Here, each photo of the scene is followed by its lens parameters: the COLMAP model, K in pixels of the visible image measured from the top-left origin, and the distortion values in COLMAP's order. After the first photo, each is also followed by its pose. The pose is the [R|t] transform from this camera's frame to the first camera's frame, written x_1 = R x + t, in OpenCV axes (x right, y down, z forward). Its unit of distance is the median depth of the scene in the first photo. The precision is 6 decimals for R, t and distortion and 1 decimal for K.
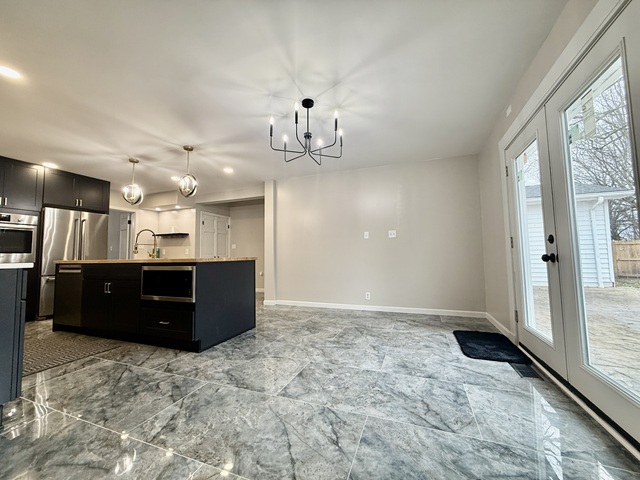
lens RADIAL K [[255.1, 0, 319.0], [0, 255.1, 238.7], [0, 0, 1]] dist [-0.002729, 0.001048]
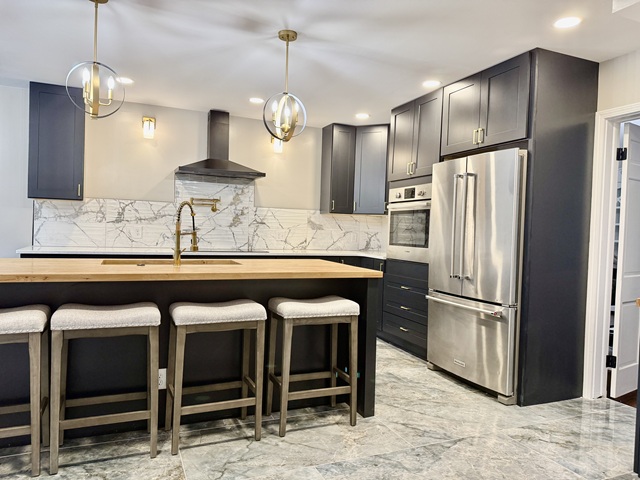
lens RADIAL K [[452.7, 0, 321.9], [0, 452.7, 242.0], [0, 0, 1]] dist [0.024567, -0.029647]
pose [[-0.717277, 0.010760, -0.696705, -0.331864], [0.026423, 0.999582, -0.011765, 0.069732], [0.696287, -0.026848, -0.717261, 2.216095]]
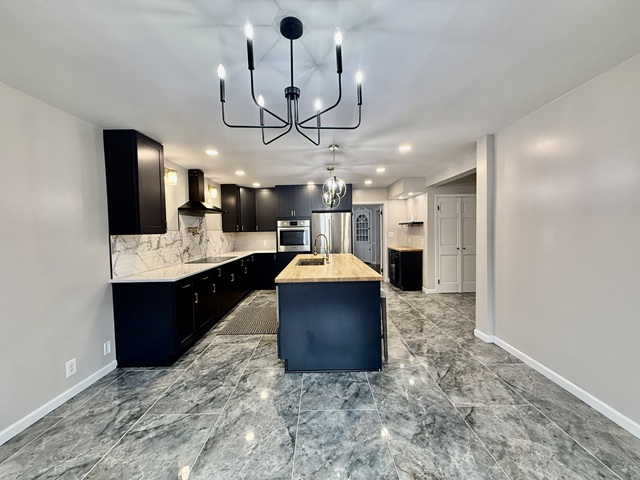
lens RADIAL K [[255.1, 0, 319.2], [0, 255.1, 239.4], [0, 0, 1]] dist [-0.002729, 0.001048]
pose [[0.357007, 0.043095, -0.933107, 0.436424], [0.078467, 0.994021, 0.075930, -0.121676], [0.930800, -0.100326, 0.351491, 0.748855]]
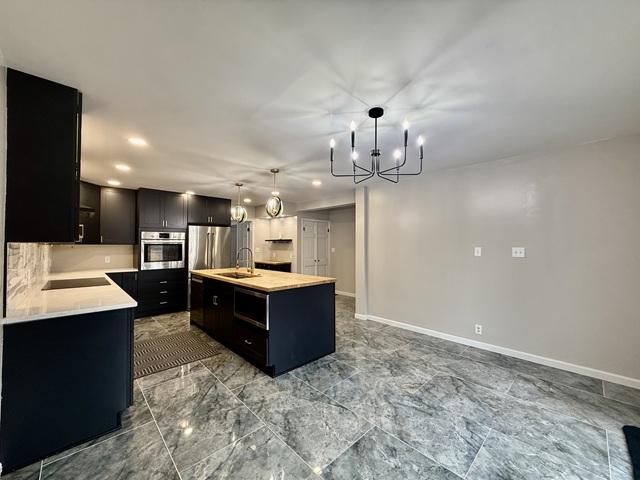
lens RADIAL K [[255.1, 0, 318.6], [0, 255.1, 239.2], [0, 0, 1]] dist [-0.002729, 0.001048]
pose [[0.902898, 0.006246, -0.429810, 0.129263], [0.014067, 0.998929, 0.044068, -0.147570], [0.429625, -0.045835, 0.901843, 0.149033]]
